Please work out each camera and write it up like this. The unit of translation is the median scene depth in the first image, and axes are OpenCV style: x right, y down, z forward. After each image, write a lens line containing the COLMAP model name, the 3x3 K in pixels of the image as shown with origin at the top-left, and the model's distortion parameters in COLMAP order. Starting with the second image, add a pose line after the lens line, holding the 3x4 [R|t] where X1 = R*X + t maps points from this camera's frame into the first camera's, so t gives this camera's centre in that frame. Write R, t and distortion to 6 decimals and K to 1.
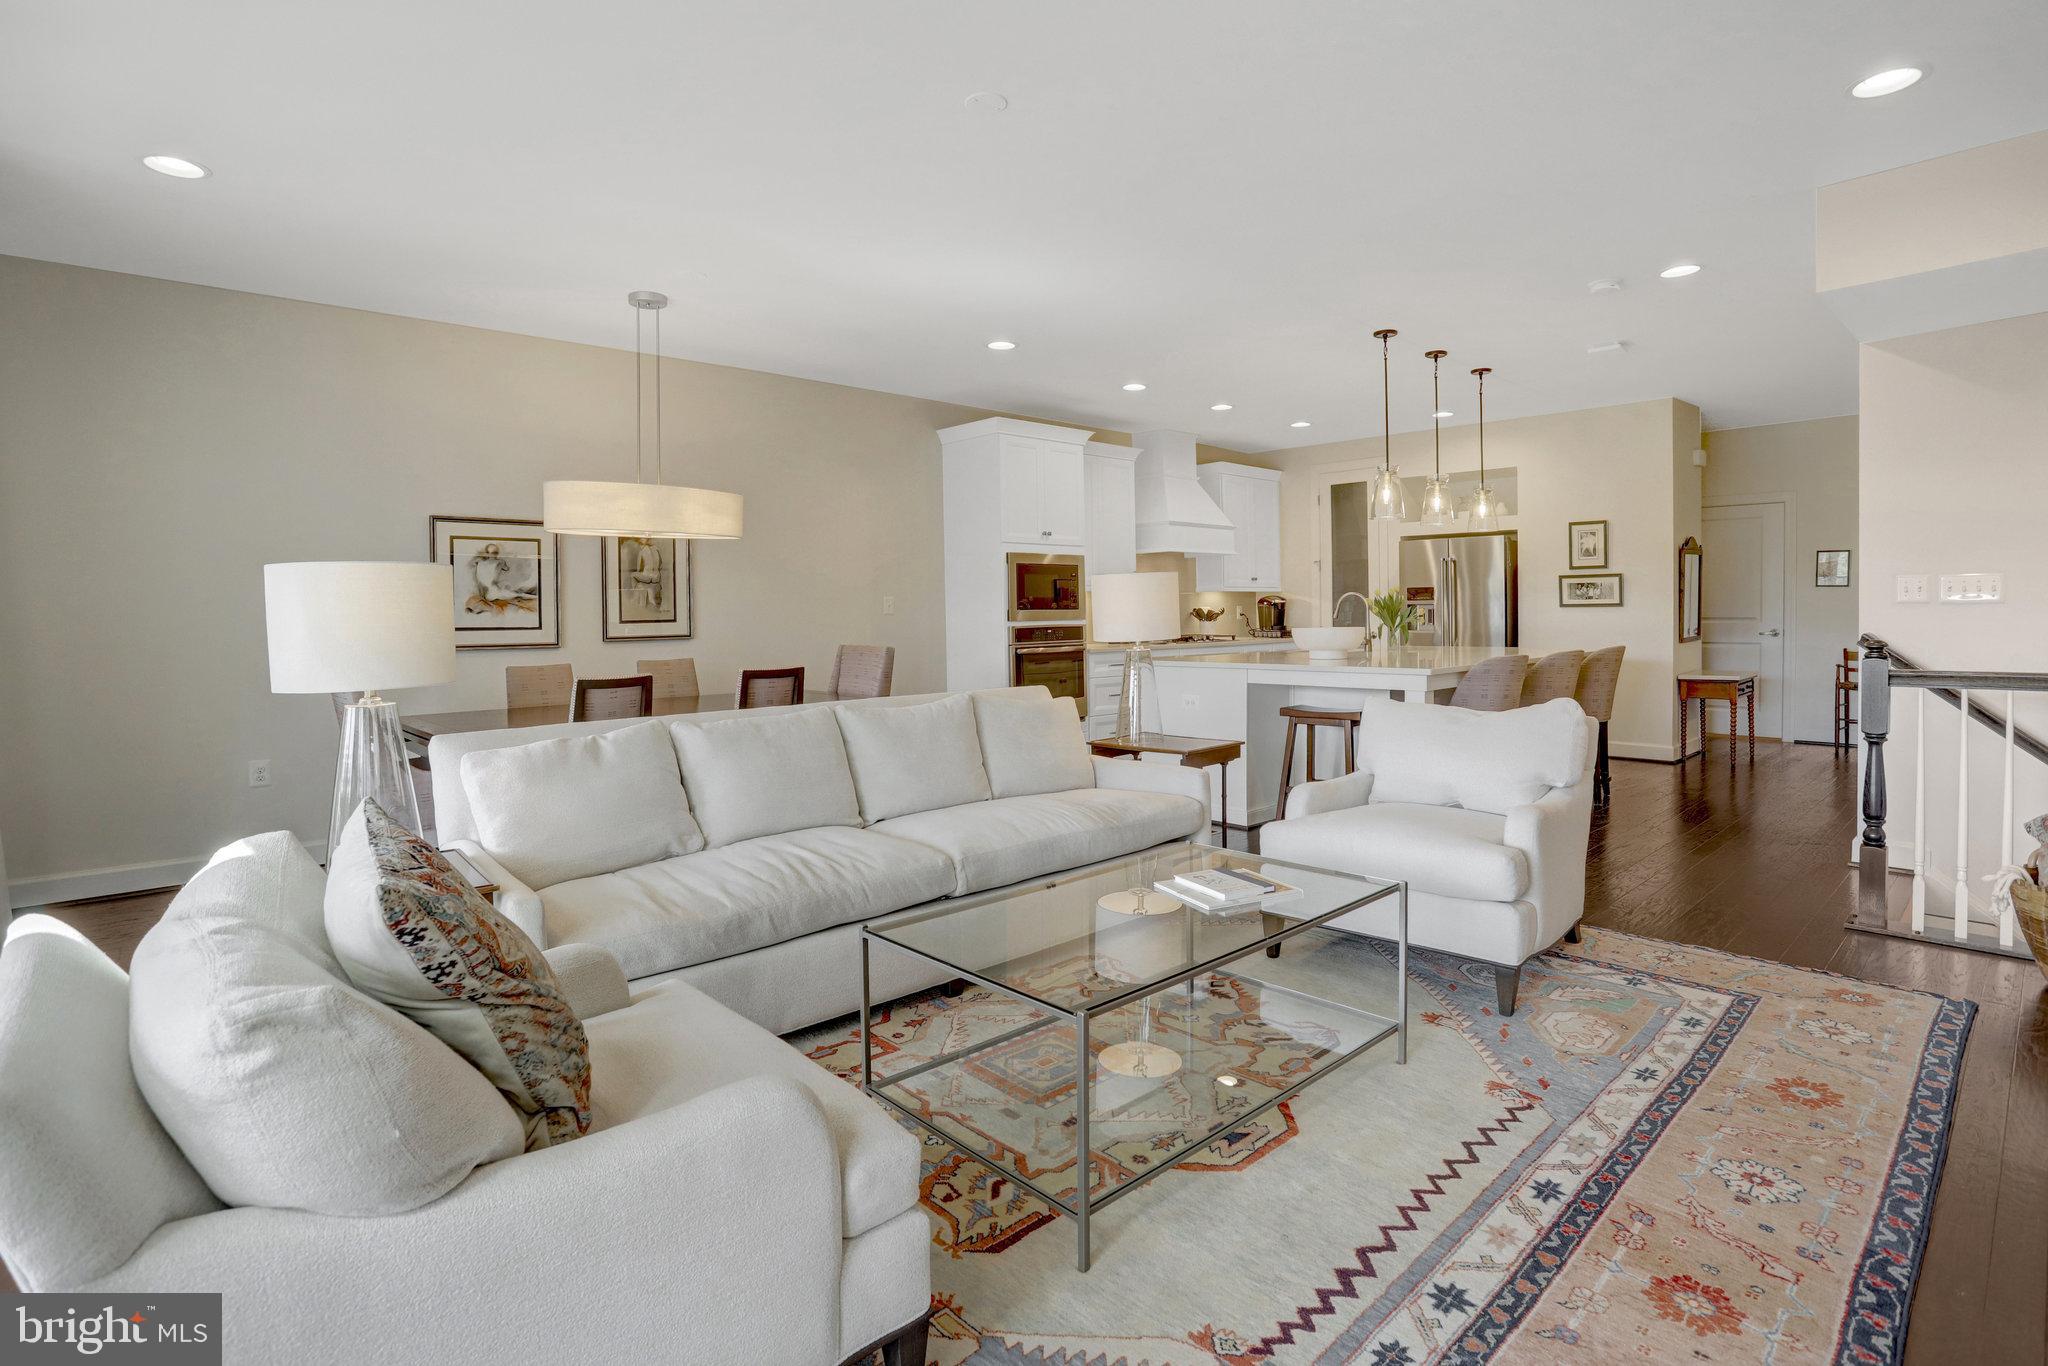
lens RADIAL K [[1030.7, 0, 1039.4], [0, 1030.7, 636.6], [0, 0, 1]] dist [-0.062948, 0.034000]
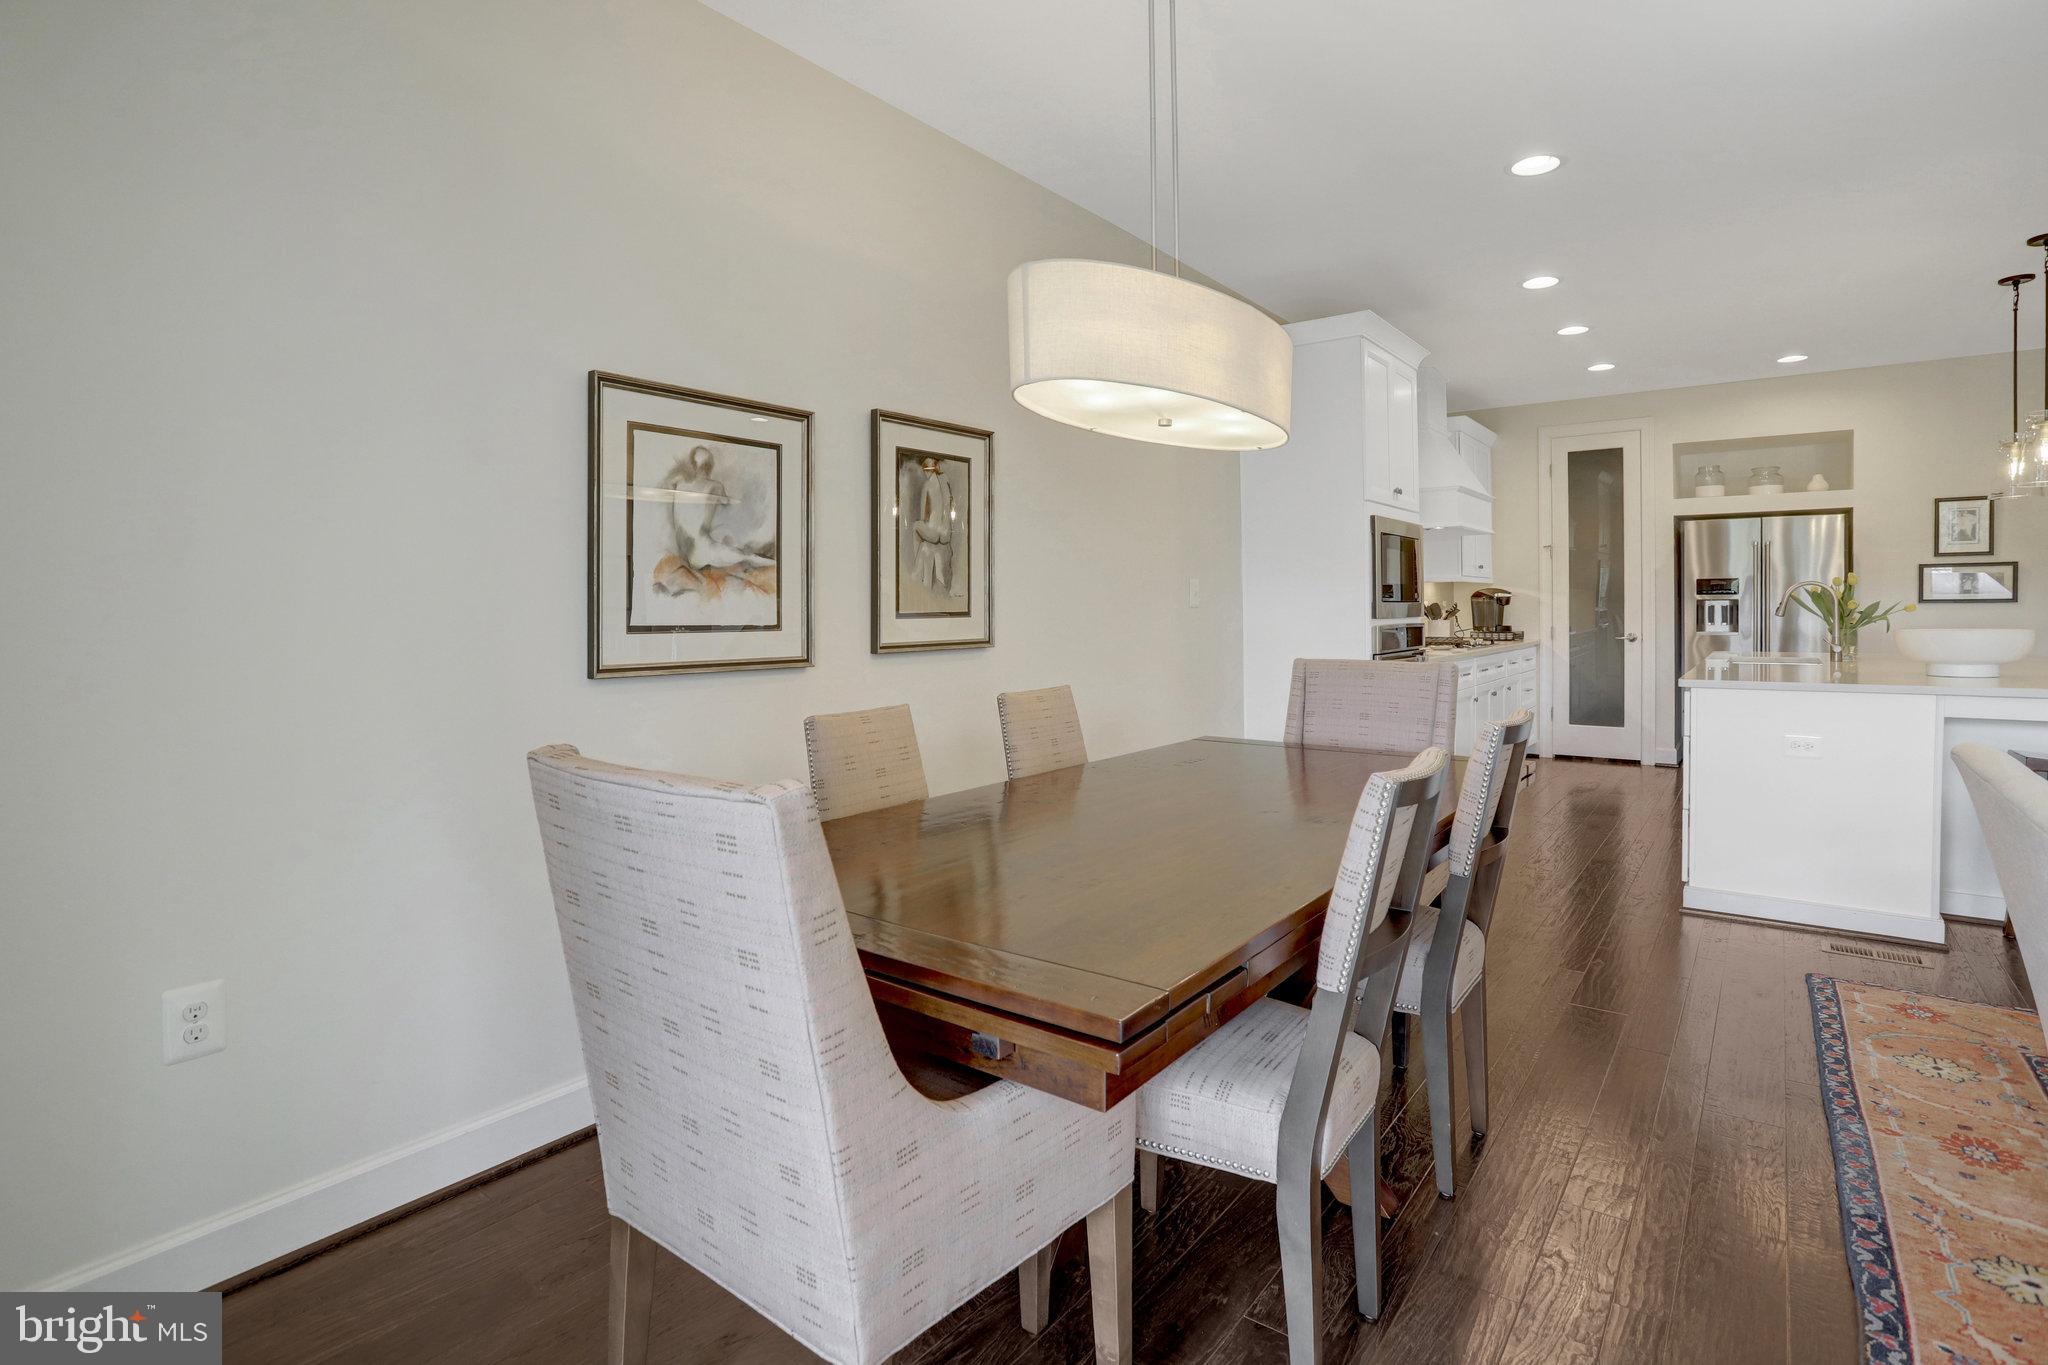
lens RADIAL K [[1030.7, 0, 1039.4], [0, 1030.7, 636.1], [0, 0, 1]] dist [-0.062948, 0.034000]
pose [[0.984536, 0.000219, 0.175184, -0.424728], [-0.000100, 1.000000, -0.000693, -0.003471], [-0.175184, 0.000665, 0.984535, 0.460984]]
